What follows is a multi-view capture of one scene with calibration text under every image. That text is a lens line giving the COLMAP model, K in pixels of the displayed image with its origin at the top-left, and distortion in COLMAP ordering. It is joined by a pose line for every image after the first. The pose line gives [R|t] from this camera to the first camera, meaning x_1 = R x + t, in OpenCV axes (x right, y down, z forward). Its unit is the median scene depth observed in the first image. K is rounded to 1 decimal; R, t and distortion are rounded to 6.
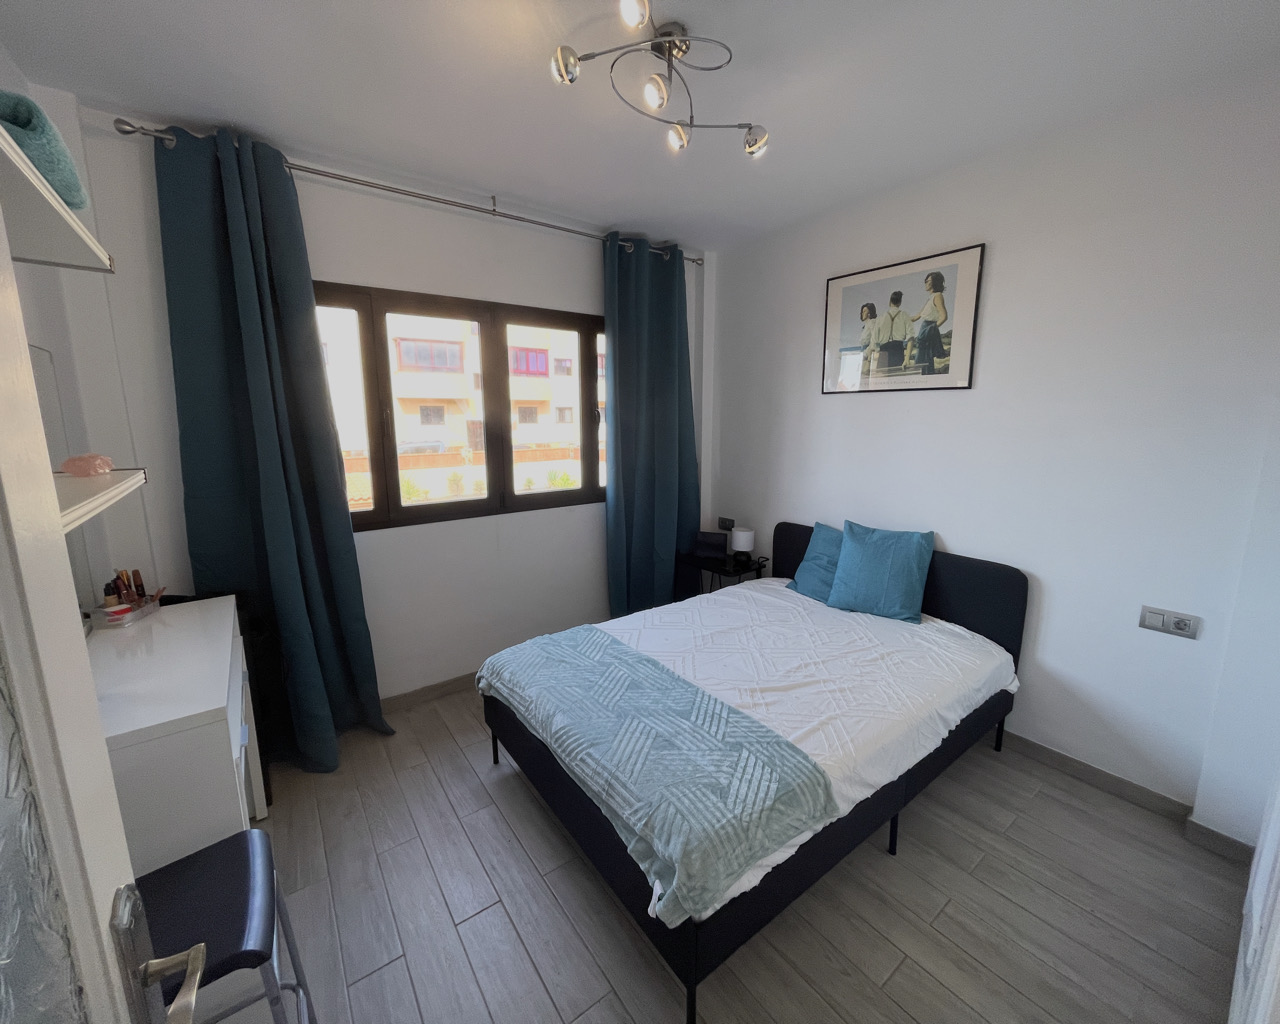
lens RADIAL K [[513.7, 0, 631.5], [0, 513.7, 503.0], [0, 0, 1]] dist [-0.007619, -0.000122]
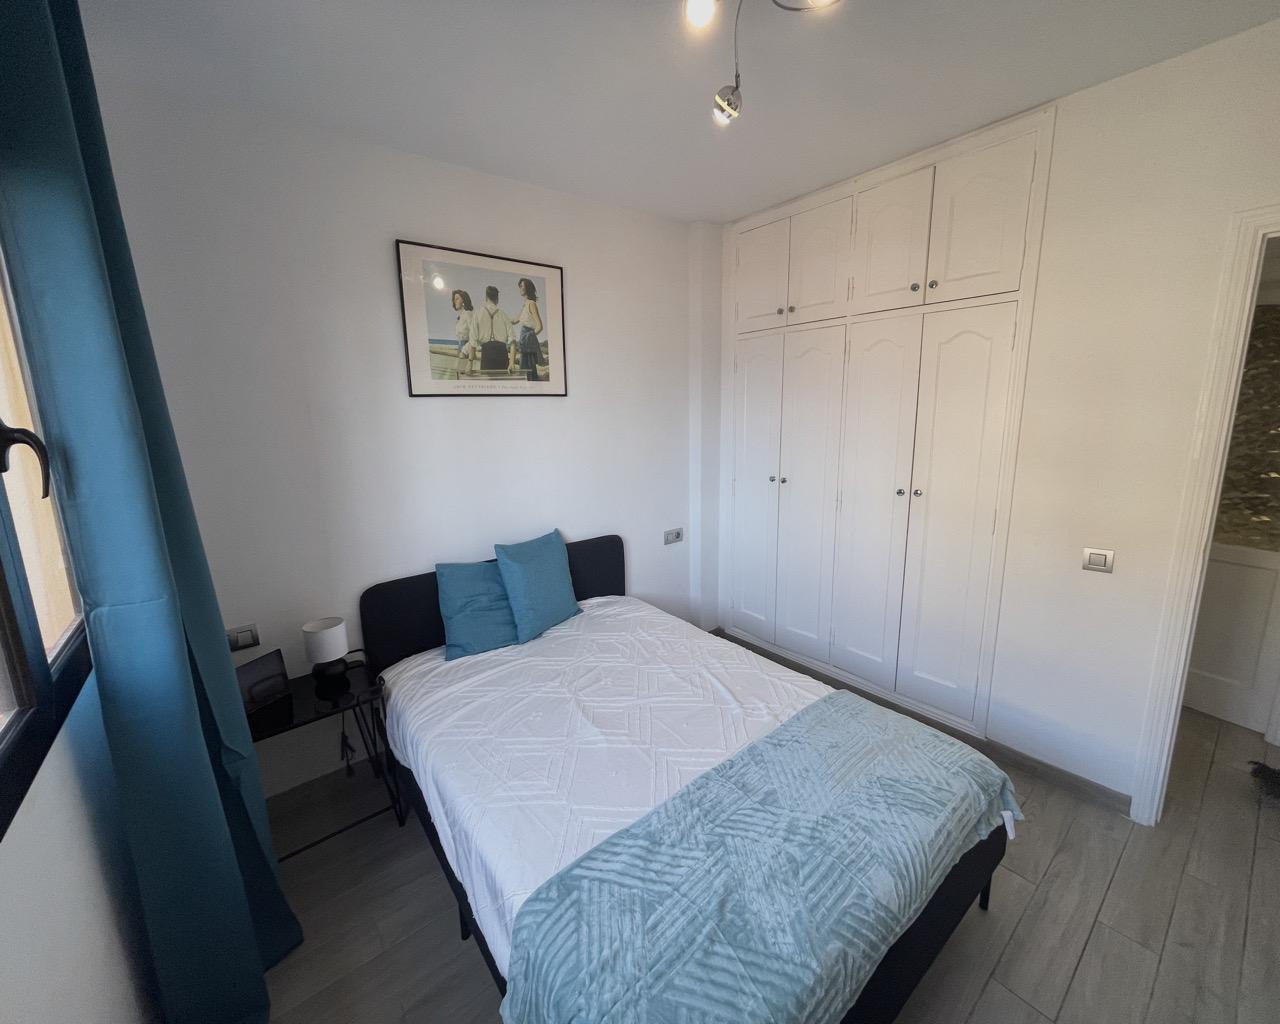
lens RADIAL K [[513.7, 0, 631.5], [0, 513.7, 503.0], [0, 0, 1]] dist [-0.007619, -0.000122]
pose [[-0.032948, -0.188567, 0.981508, -0.463296], [0.184874, 0.963944, 0.191398, -0.173082], [-0.982210, 0.187762, 0.003101, 0.836893]]
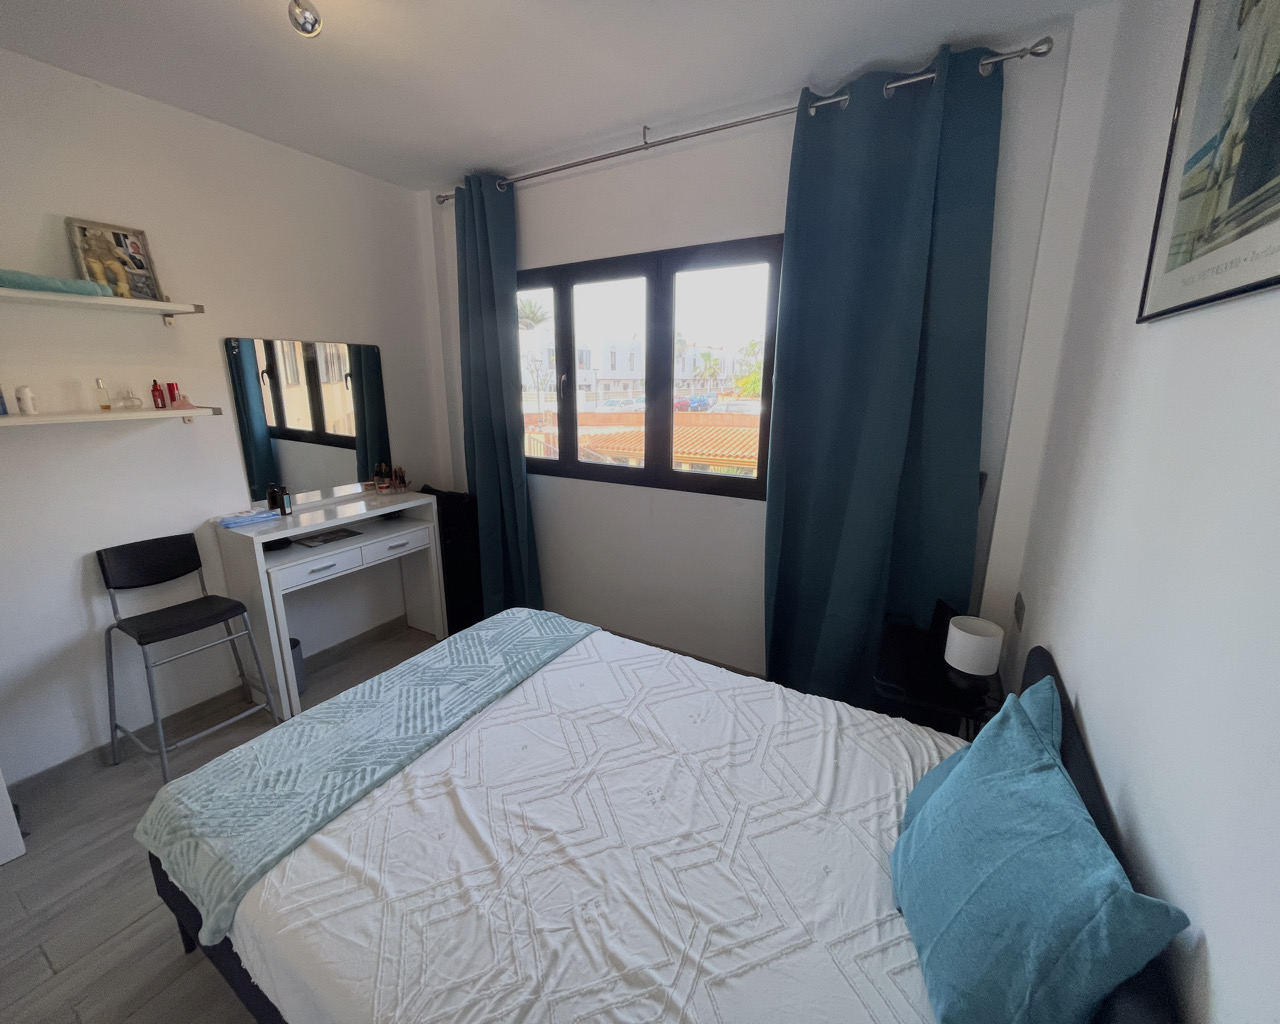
lens RADIAL K [[513.7, 0, 631.5], [0, 513.7, 503.0], [0, 0, 1]] dist [-0.007619, -0.000122]
pose [[0.401252, 0.220891, -0.888934, 0.654990], [-0.158247, 0.972611, 0.170253, -0.122049], [0.902194, 0.072357, 0.425217, 0.676550]]
